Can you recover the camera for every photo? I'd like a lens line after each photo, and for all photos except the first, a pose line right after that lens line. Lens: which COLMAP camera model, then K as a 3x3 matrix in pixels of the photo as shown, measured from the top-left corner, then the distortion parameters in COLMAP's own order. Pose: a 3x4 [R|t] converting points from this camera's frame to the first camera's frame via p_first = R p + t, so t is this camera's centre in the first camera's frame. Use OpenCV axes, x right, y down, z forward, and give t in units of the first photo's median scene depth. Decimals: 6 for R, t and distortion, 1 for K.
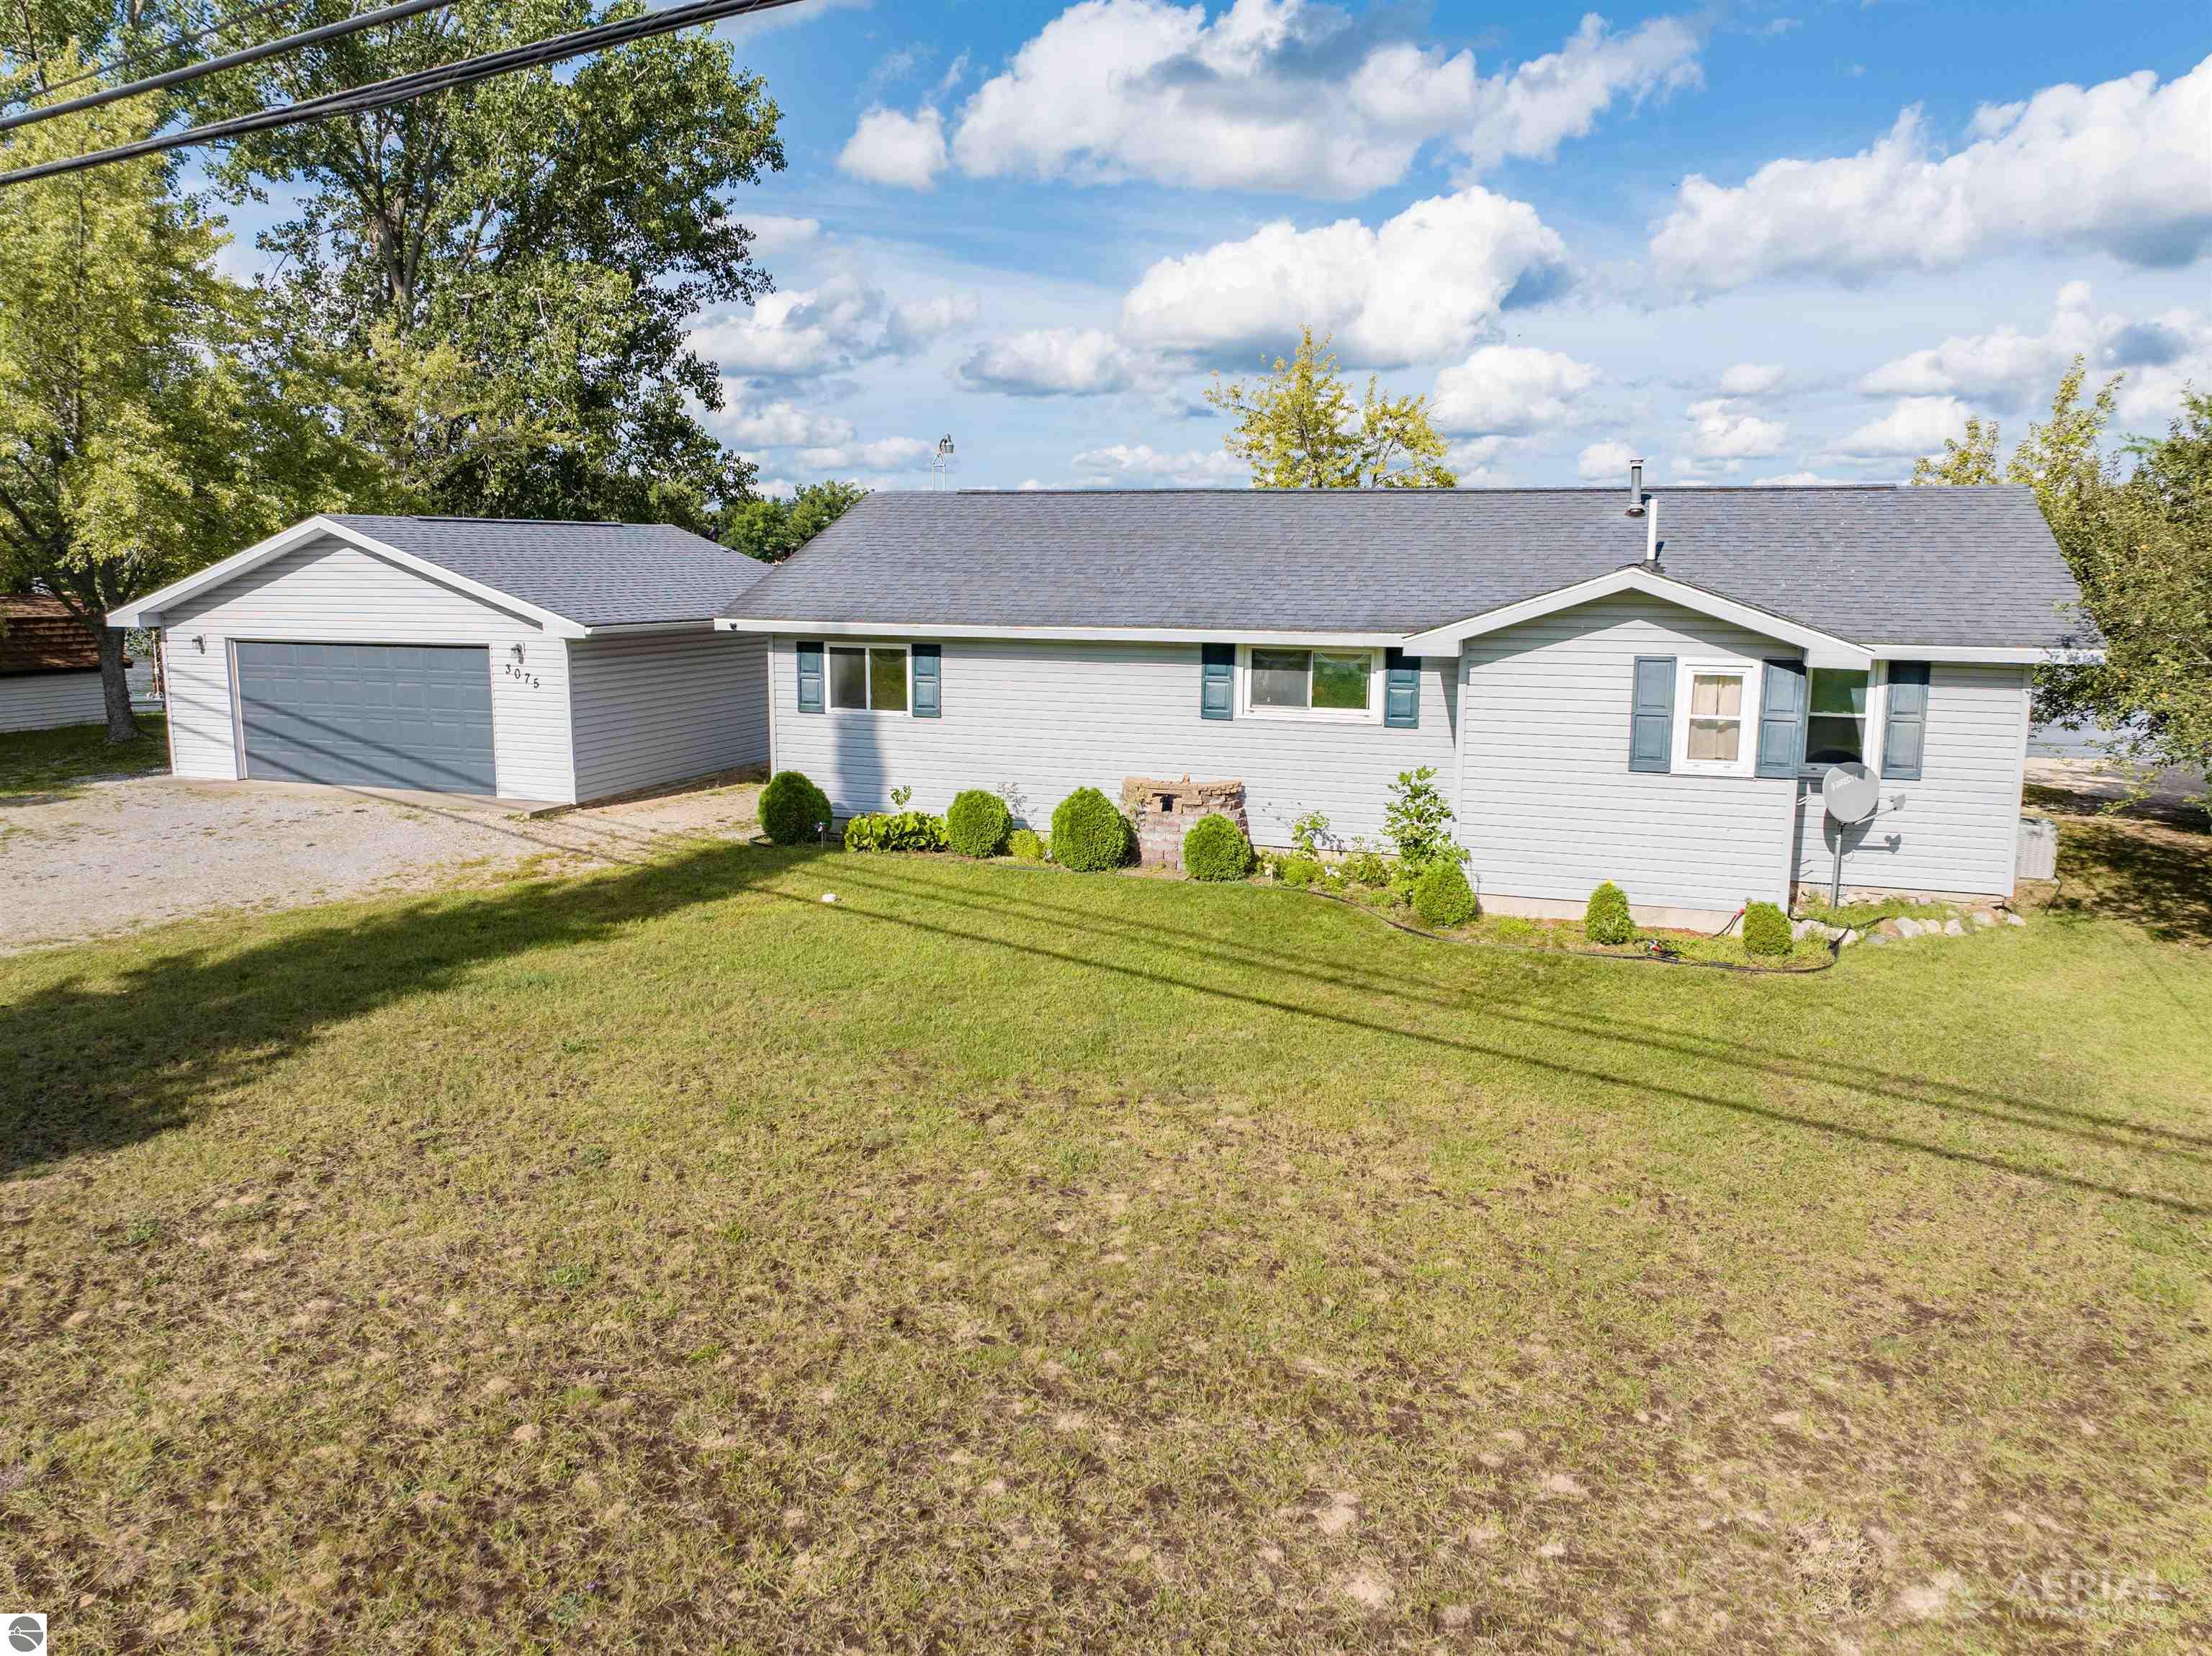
lens RADIAL K [[1561.3, 0, 1099.5], [0, 1561.3, 837.9], [0, 0, 1]] dist [-0.043443, 0.013037]
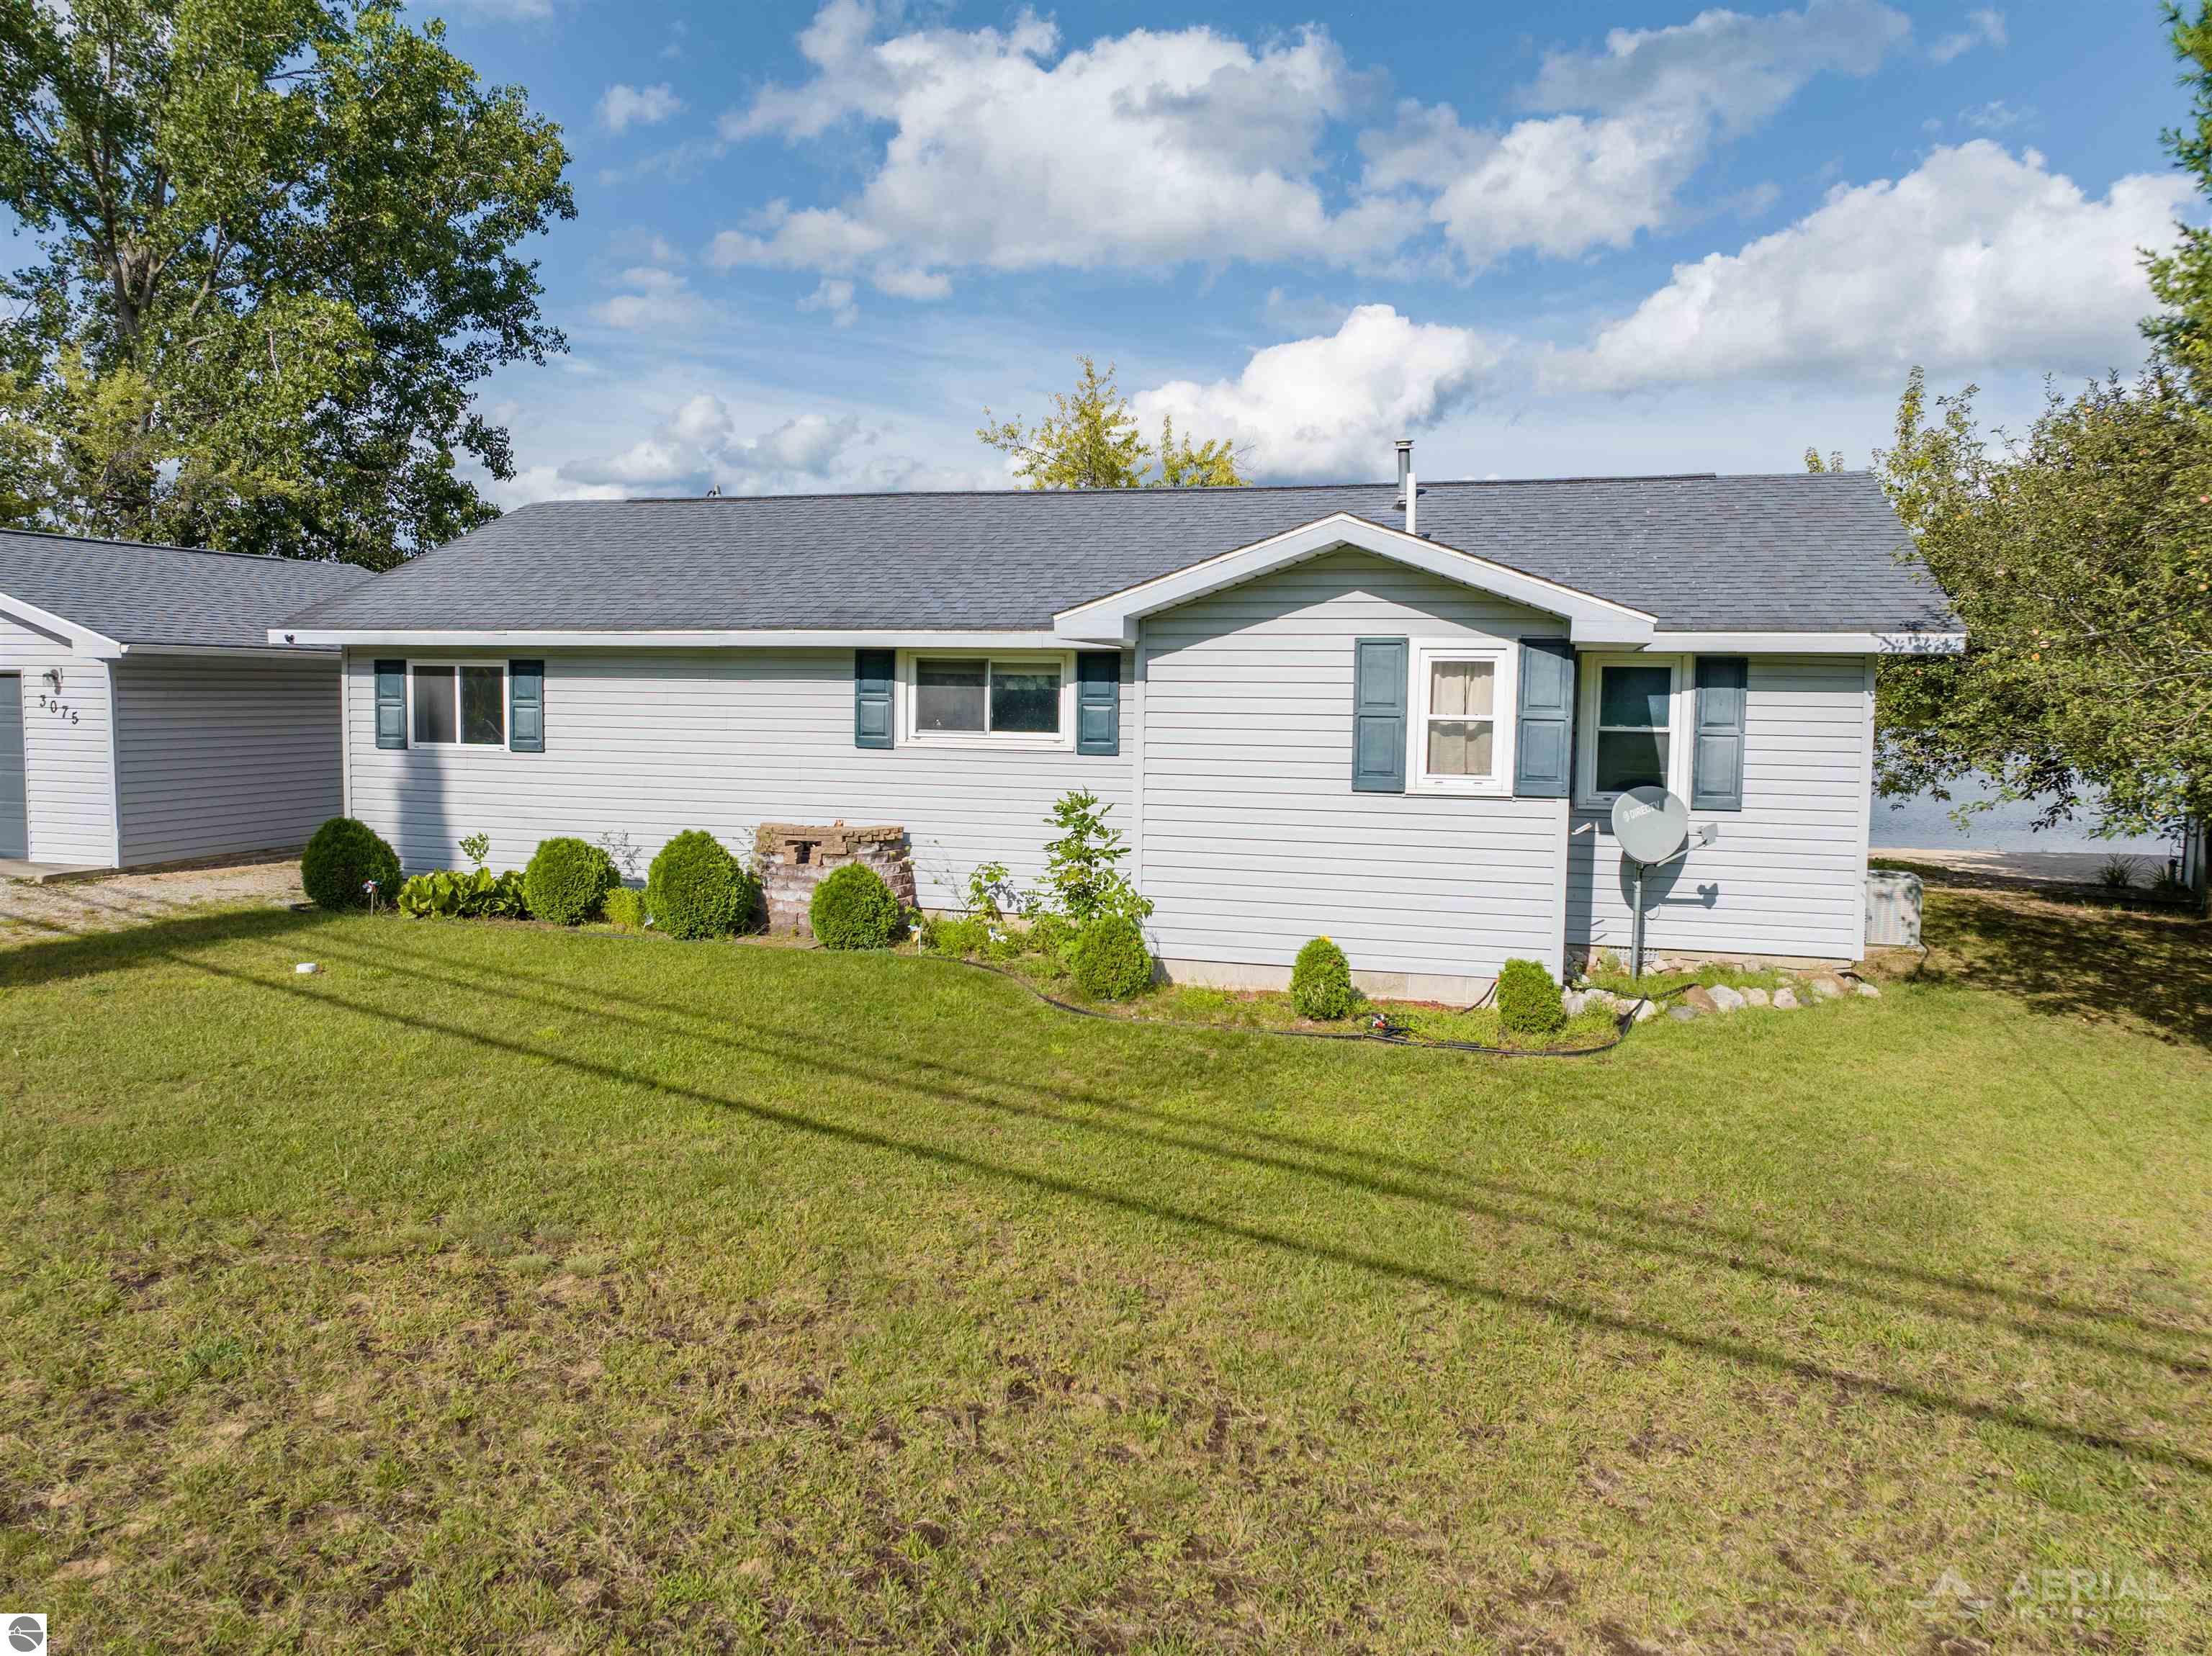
lens RADIAL K [[1561.3, 0, 1108.0], [0, 1561.3, 843.5], [0, 0, 1]] dist [-0.043443, 0.013037]
pose [[0.998105, 0.001955, 0.061498, 0.141844], [0.002797, 0.997020, -0.077087, 0.032385], [-0.061465, 0.077113, 0.995126, 0.208110]]
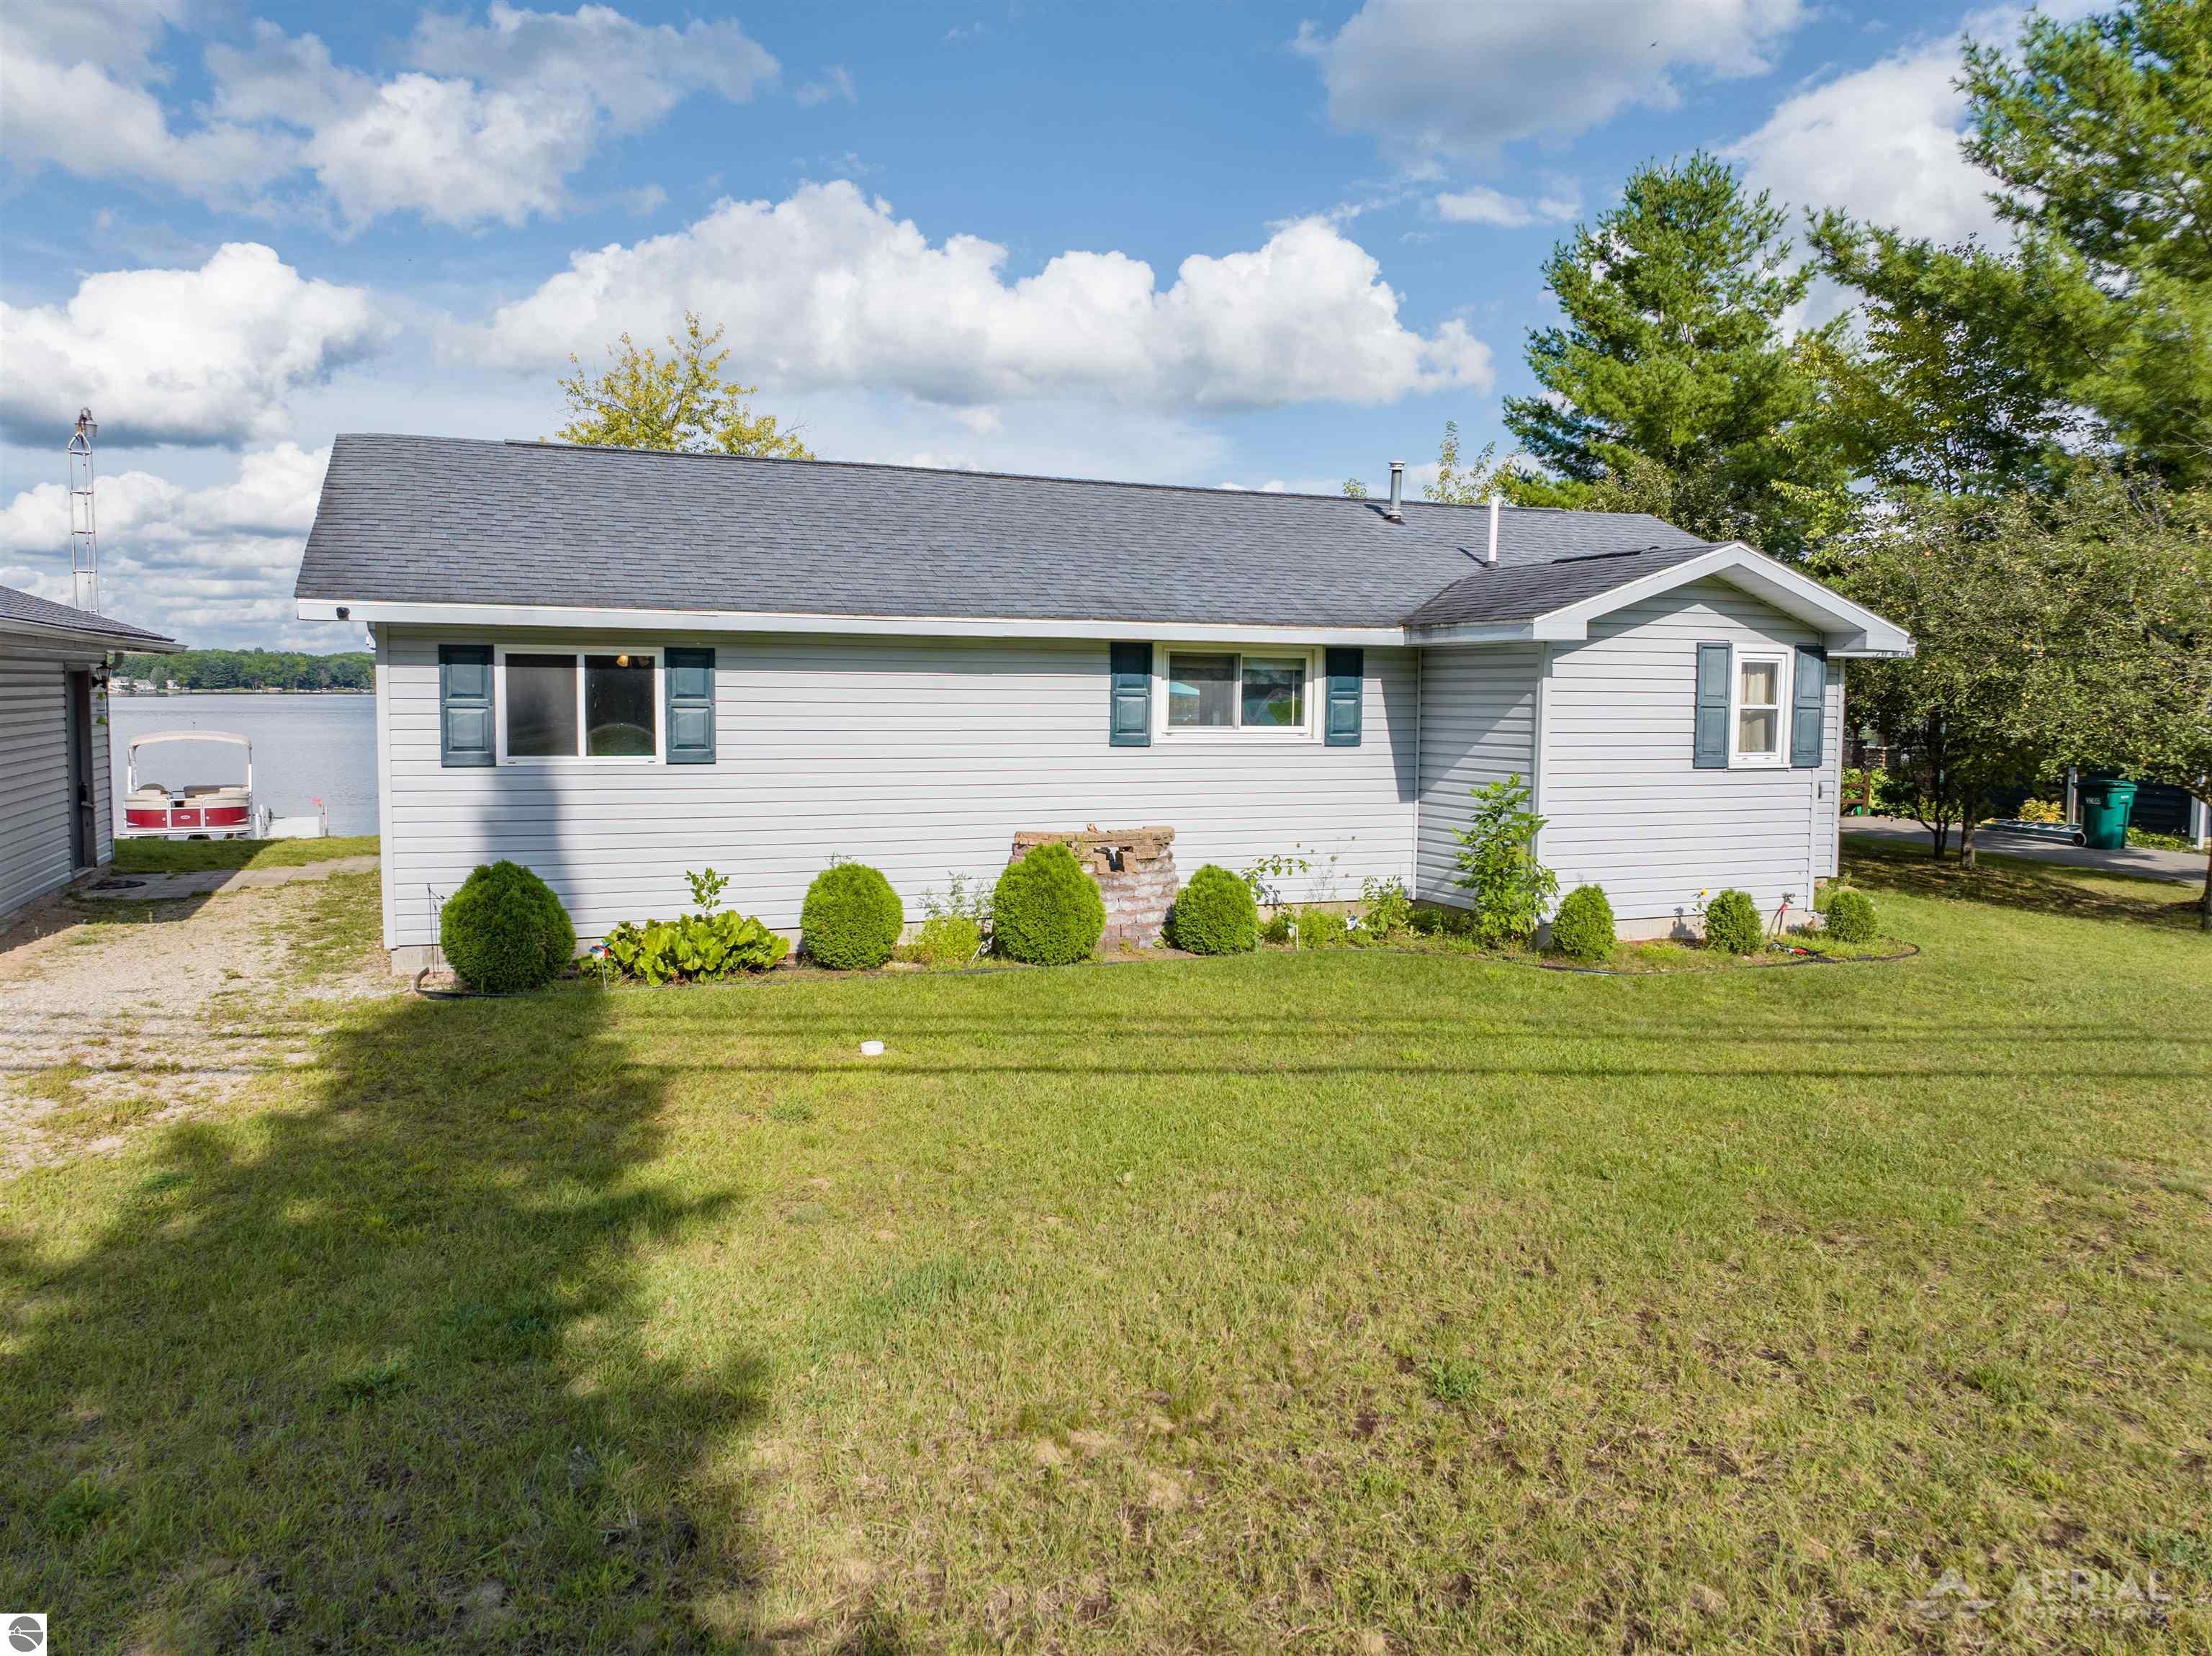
lens RADIAL K [[1561.3, 0, 1104.9], [0, 1561.3, 815.5], [0, 0, 1]] dist [-0.043443, 0.013037]
pose [[0.747592, -0.052687, 0.662065, -0.423467], [0.109726, 0.992948, -0.044883, -0.010195], [-0.655031, 0.106200, 0.748101, 0.440971]]
